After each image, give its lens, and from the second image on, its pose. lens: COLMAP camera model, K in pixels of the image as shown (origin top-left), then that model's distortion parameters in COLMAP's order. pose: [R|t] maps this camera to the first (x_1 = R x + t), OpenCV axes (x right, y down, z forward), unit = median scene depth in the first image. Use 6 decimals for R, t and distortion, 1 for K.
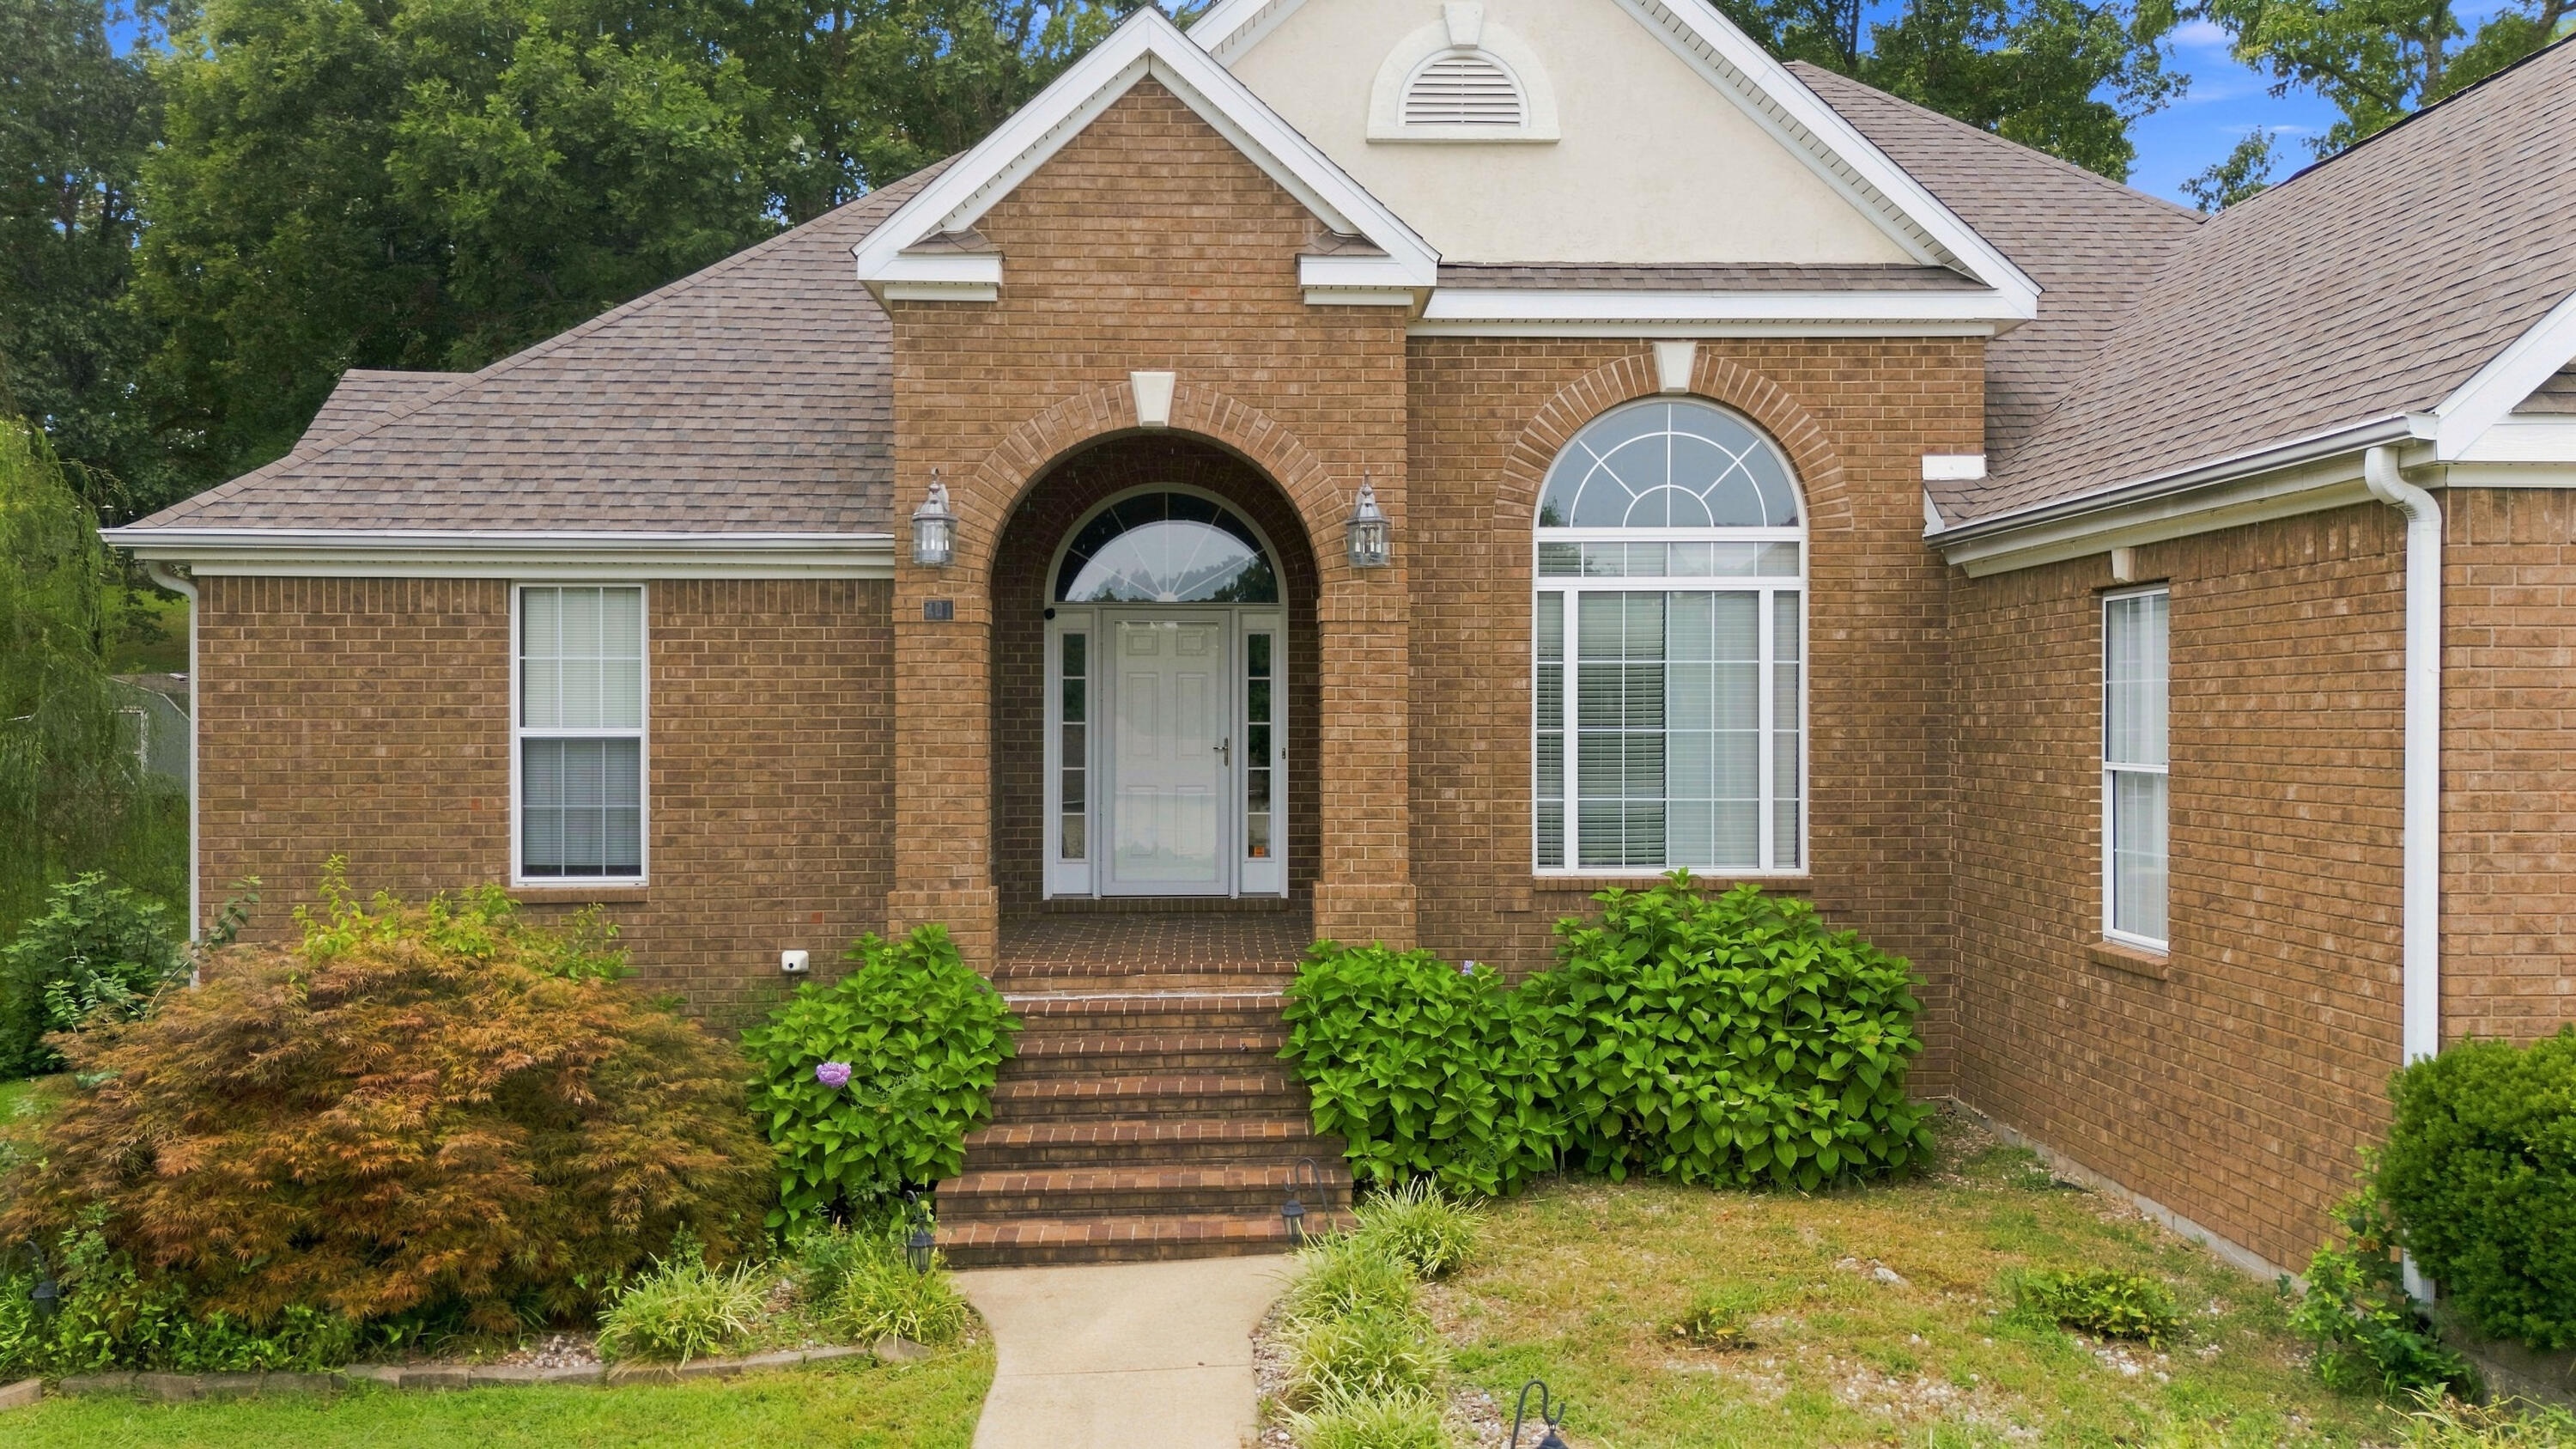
lens RADIAL K [[1874.0, 0, 1288.0], [0, 1874.0, 724.5], [0, 0, 1]] dist [0.112698, -0.180730]
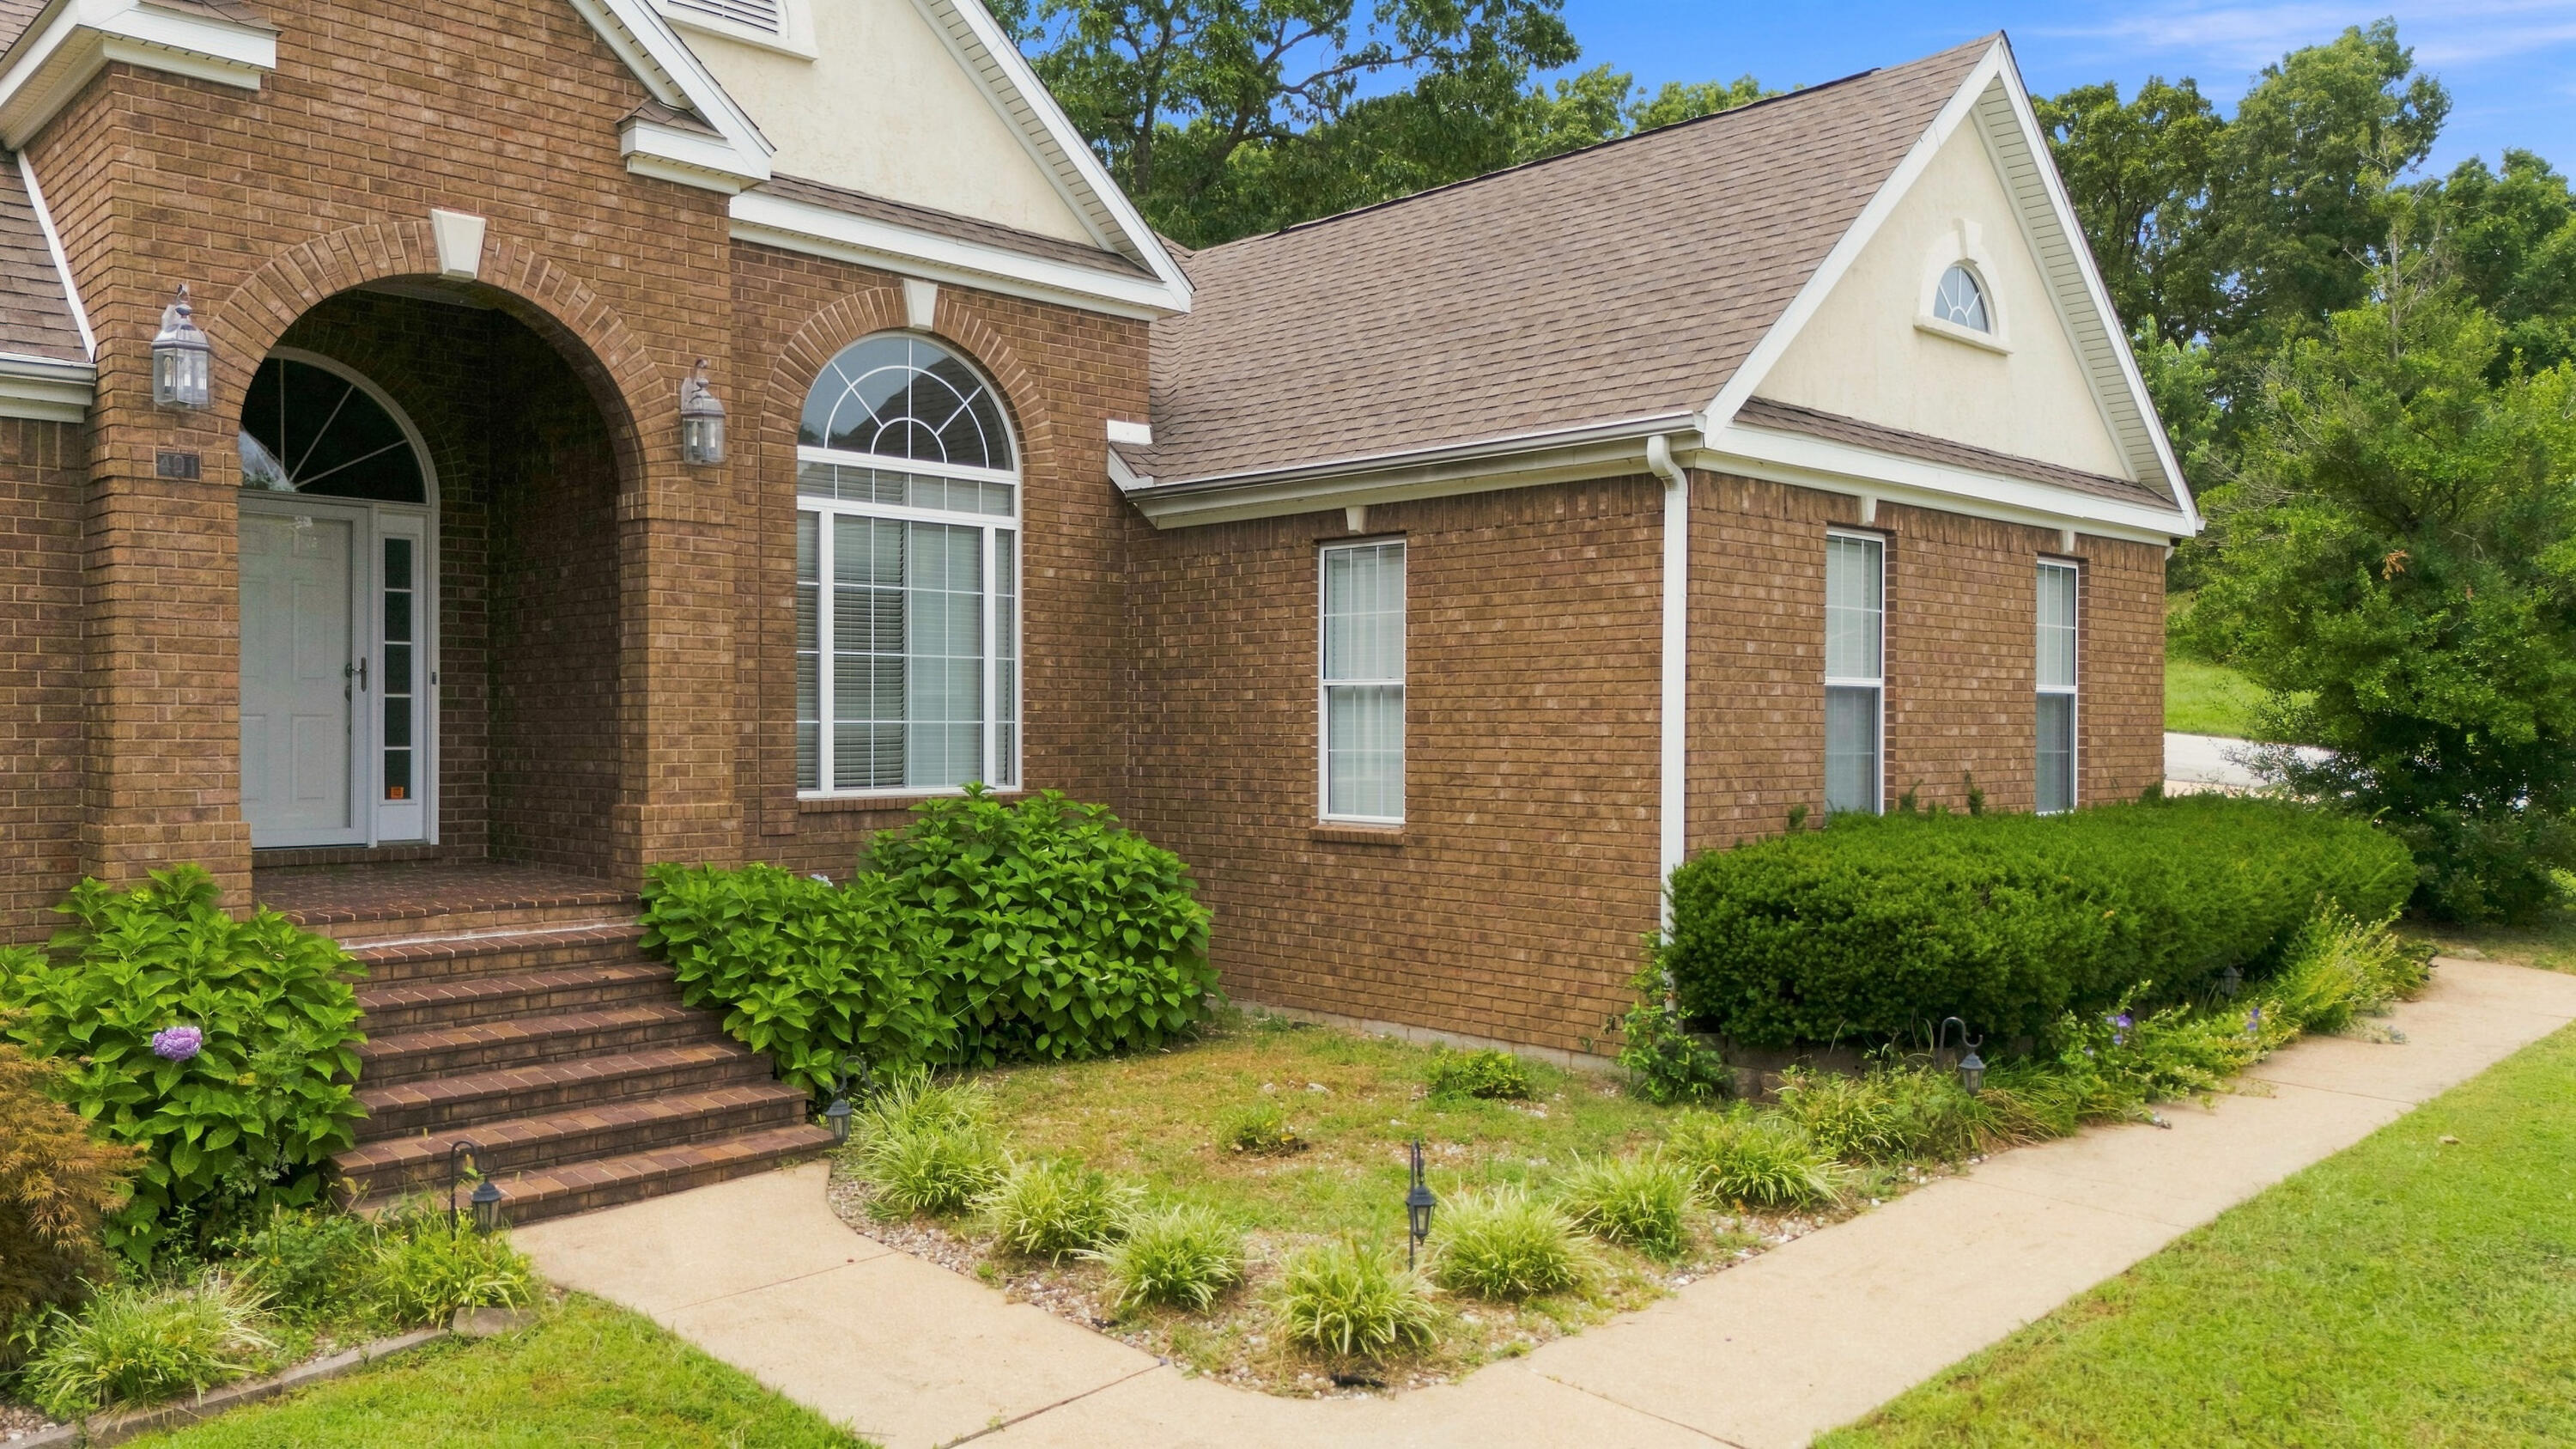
lens RADIAL K [[1892.4, 0, 1288.0], [0, 1892.4, 724.5], [0, 0, 1]] dist [0.066254, -0.079148]
pose [[0.737761, 0.004141, 0.675049, -0.383299], [-0.002334, 0.999991, -0.003584, 0.048876], [-0.675058, 0.001069, 0.737764, 0.097311]]
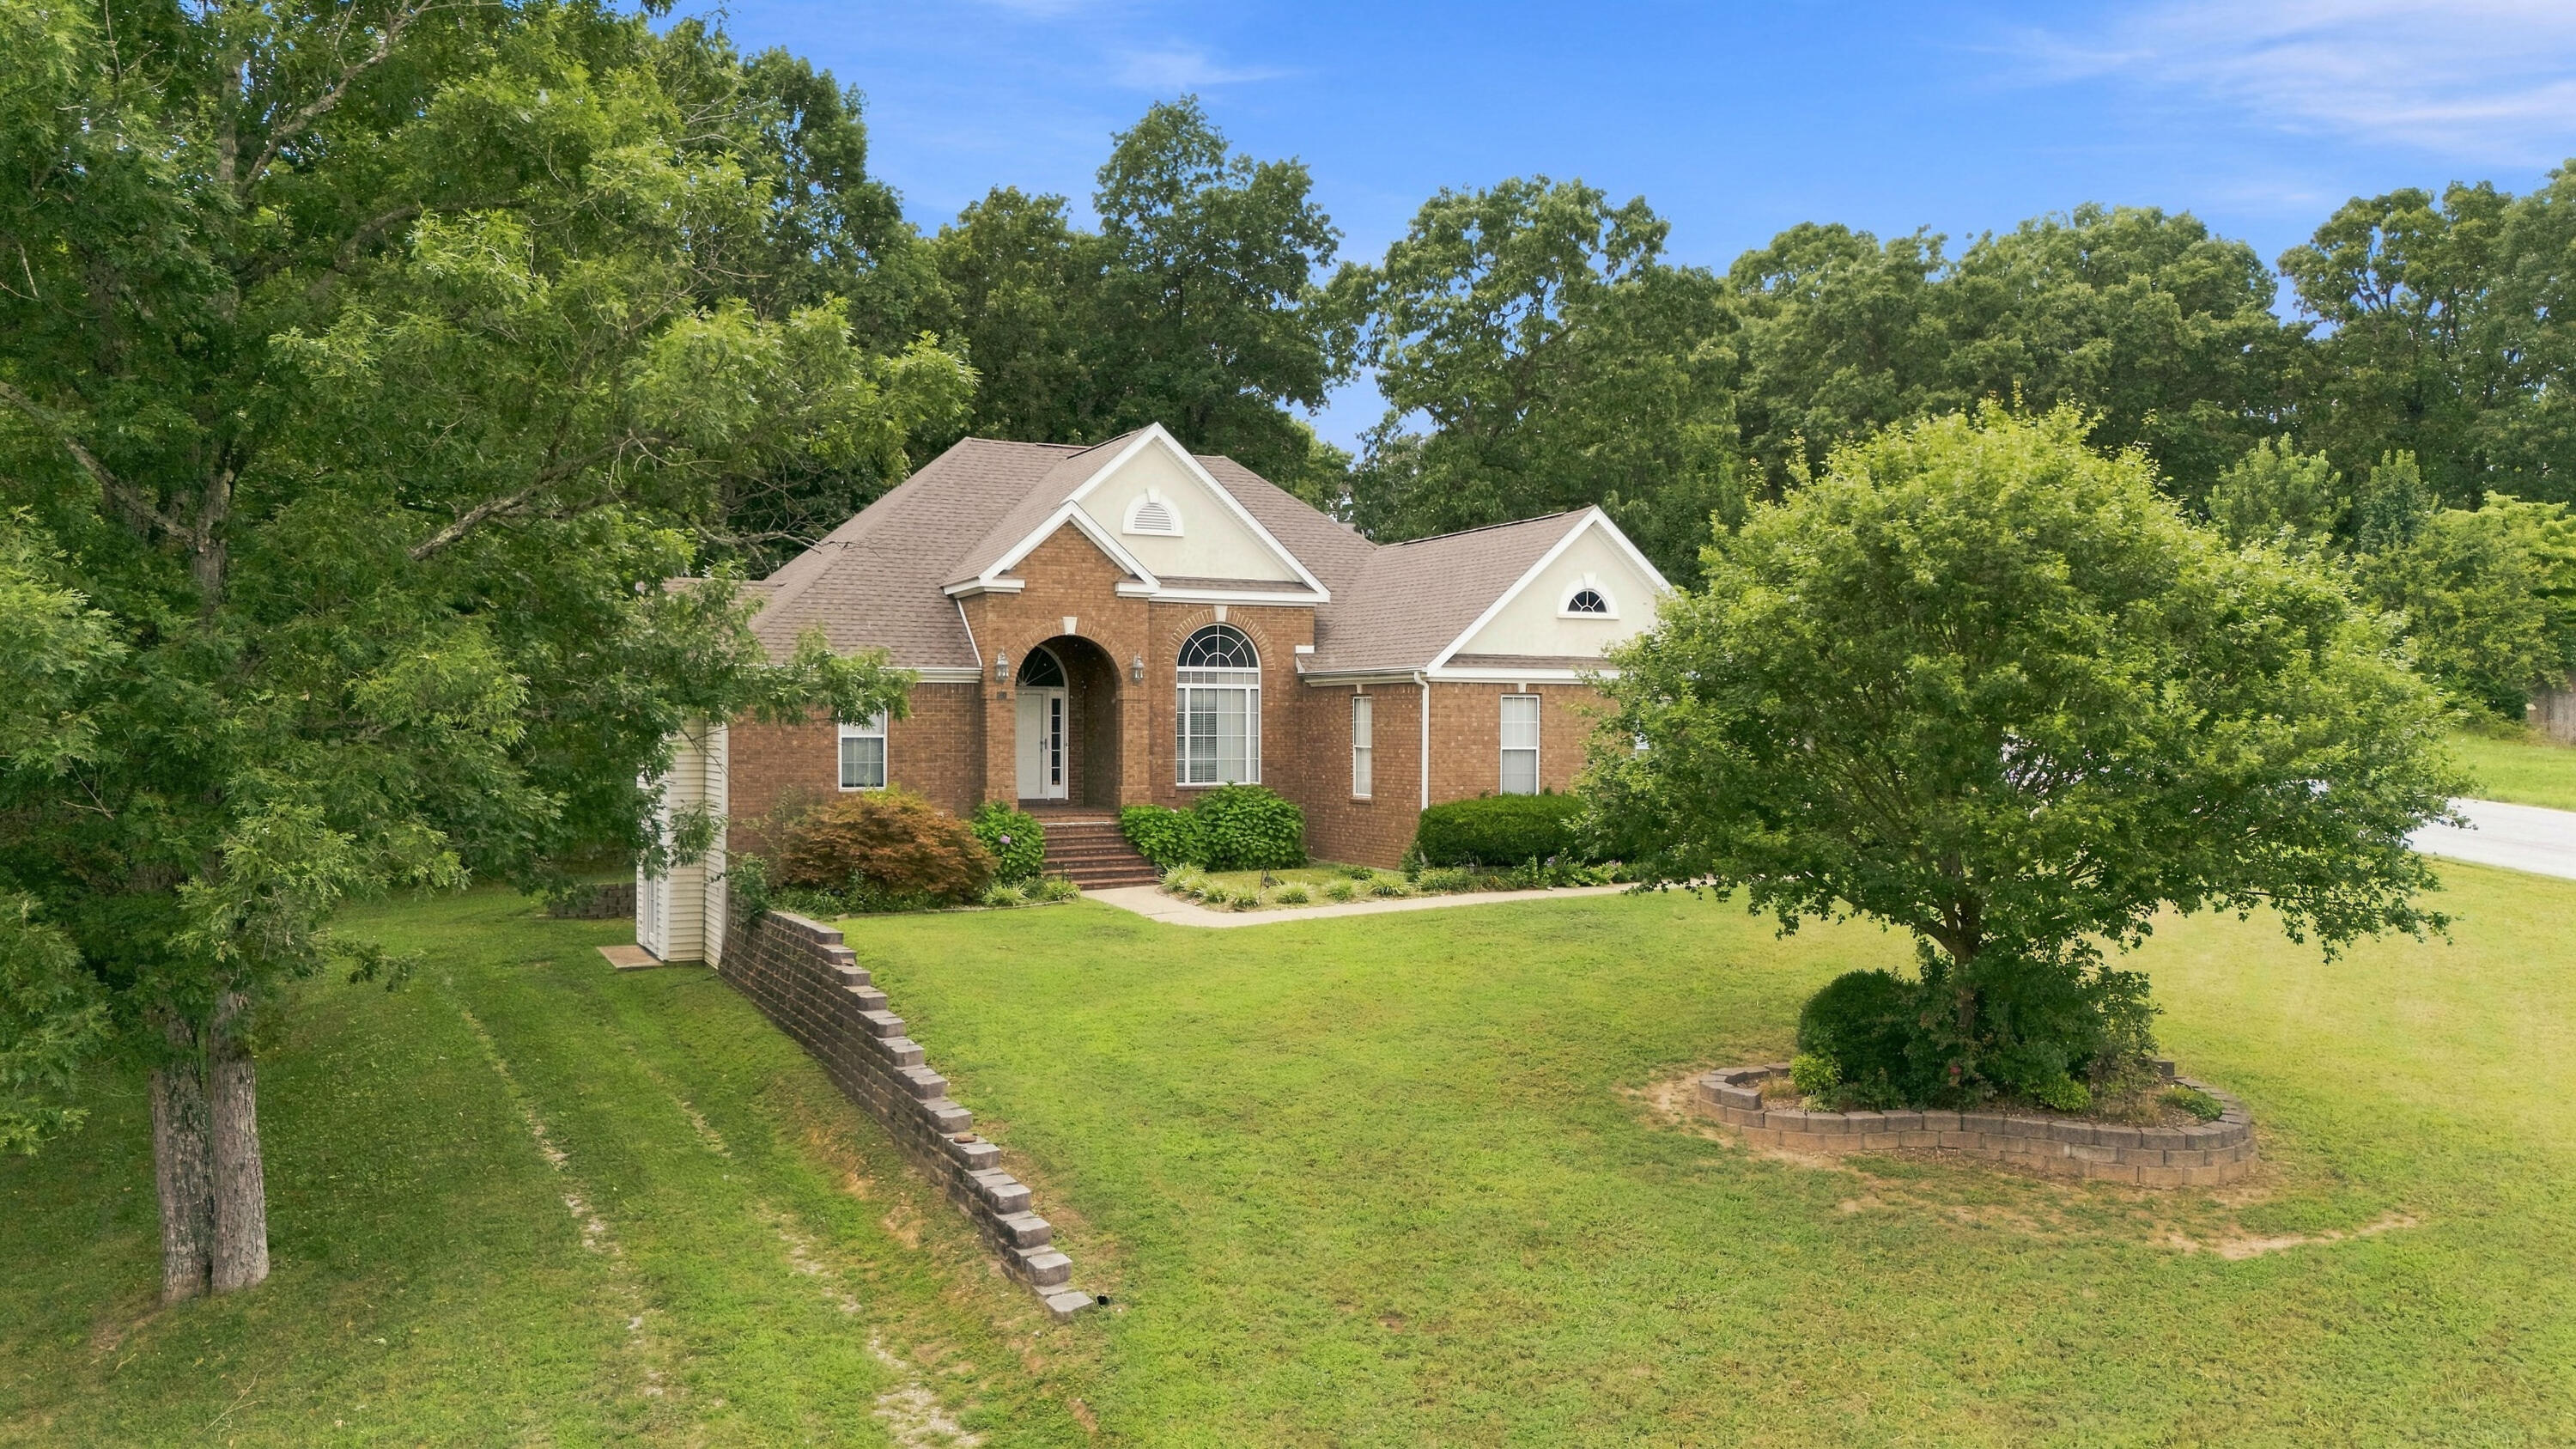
lens RADIAL K [[1892.4, 0, 1288.0], [0, 1892.4, 724.5], [0, 0, 1]] dist [0.066254, -0.079148]
pose [[0.915591, 0.003624, 0.402094, -0.975799], [-0.002234, 0.999990, -0.003926, -0.003506], [-0.402105, 0.002697, 0.915590, -1.930061]]
